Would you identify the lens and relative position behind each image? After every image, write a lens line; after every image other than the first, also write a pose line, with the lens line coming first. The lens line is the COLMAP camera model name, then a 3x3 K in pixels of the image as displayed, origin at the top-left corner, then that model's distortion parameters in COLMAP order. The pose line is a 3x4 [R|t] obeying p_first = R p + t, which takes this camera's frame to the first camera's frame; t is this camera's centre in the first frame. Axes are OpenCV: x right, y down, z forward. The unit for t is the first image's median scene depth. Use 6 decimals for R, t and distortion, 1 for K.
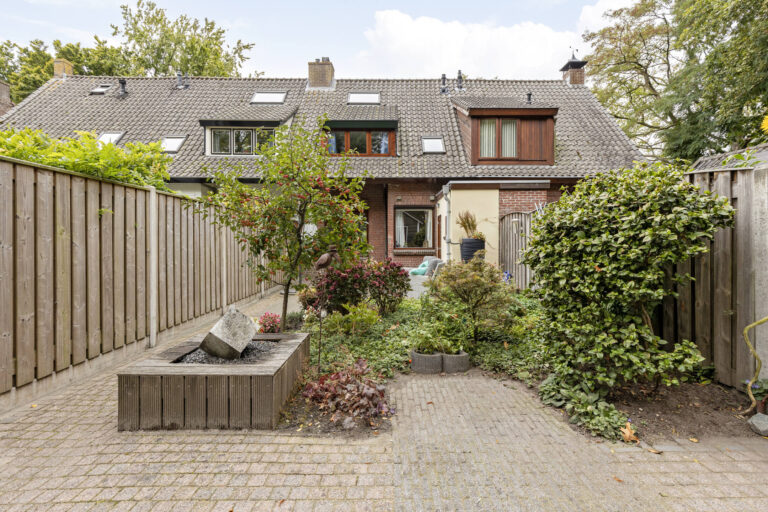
lens RADIAL K [[349.7, 0, 382.4], [0, 349.7, 246.1], [0, 0, 1]] dist [0.002785, 0.000419]
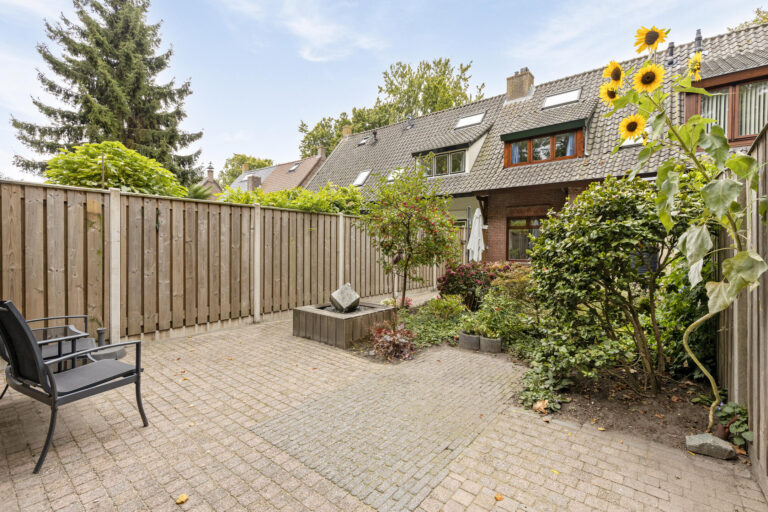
lens RADIAL K [[349.7, 0, 382.4], [0, 349.7, 246.1], [0, 0, 1]] dist [0.002785, 0.000419]
pose [[0.764804, 0.005761, -0.644237, 0.499160], [-0.015038, 0.999847, -0.008911, 0.000971], [0.644088, 0.016503, 0.764774, -0.133329]]
